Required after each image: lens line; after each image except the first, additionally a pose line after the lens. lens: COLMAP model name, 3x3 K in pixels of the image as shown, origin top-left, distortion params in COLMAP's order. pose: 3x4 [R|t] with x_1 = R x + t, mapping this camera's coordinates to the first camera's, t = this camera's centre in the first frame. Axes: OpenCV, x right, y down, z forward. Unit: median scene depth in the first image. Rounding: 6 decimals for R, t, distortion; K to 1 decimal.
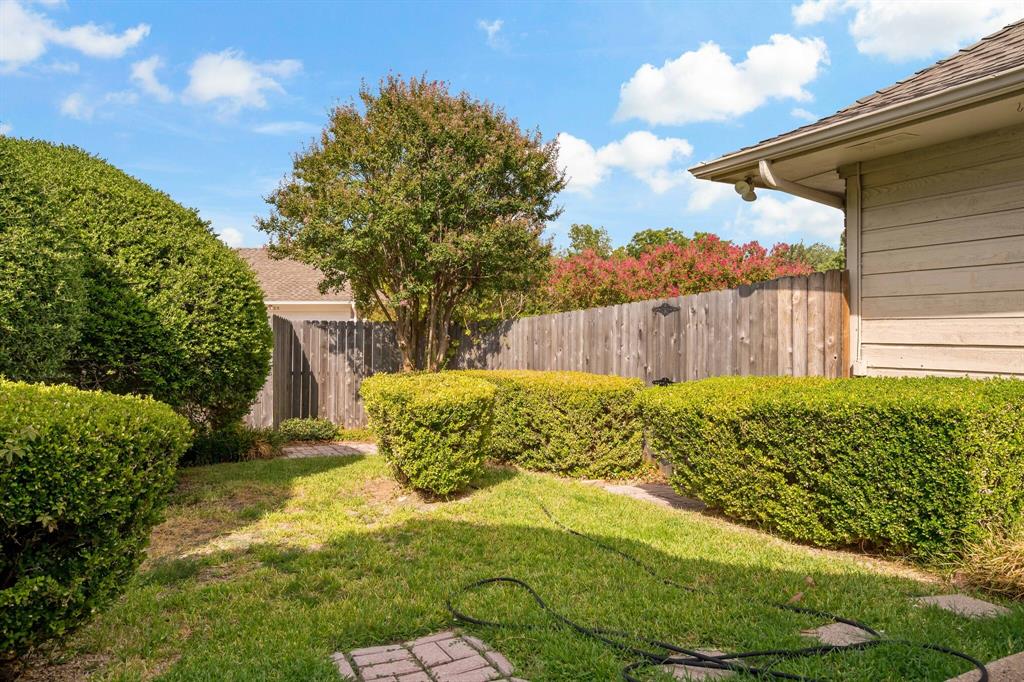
lens RADIAL K [[656.1, 0, 514.5], [0, 656.1, 338.7], [0, 0, 1]] dist [0.004112, -0.000930]
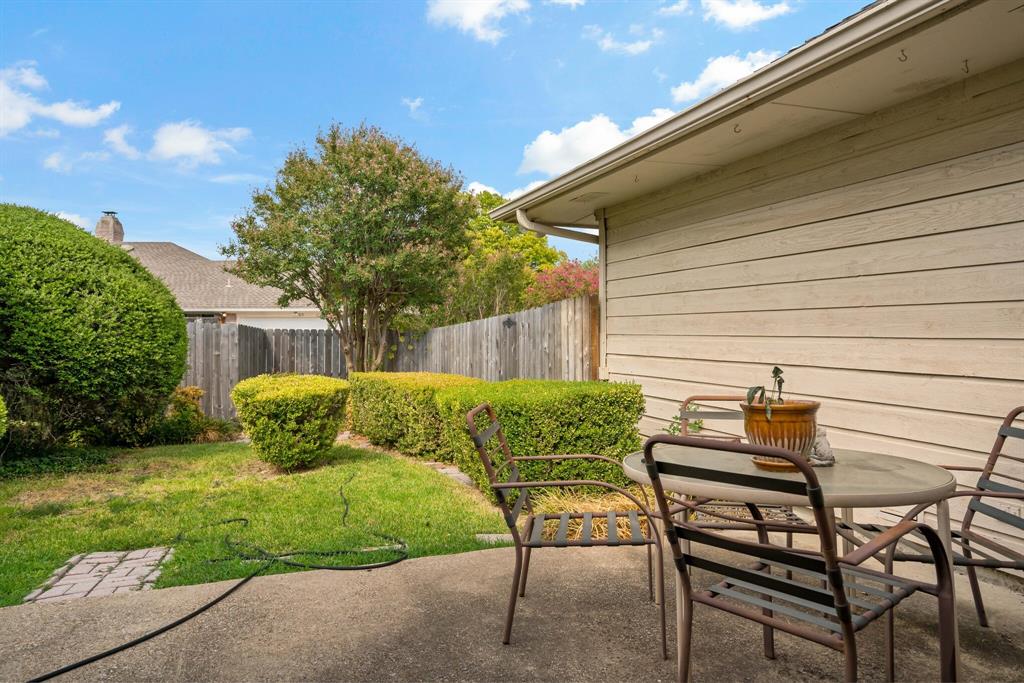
lens RADIAL K [[634.1, 0, 489.2], [0, 634.1, 330.7], [0, 0, 1]] dist [0.031846, 0.000897]
pose [[0.993082, -0.000415, -0.117426, 0.428905], [-0.001320, 0.999891, -0.014696, -0.017759], [0.117420, 0.014749, 0.992973, -0.206341]]
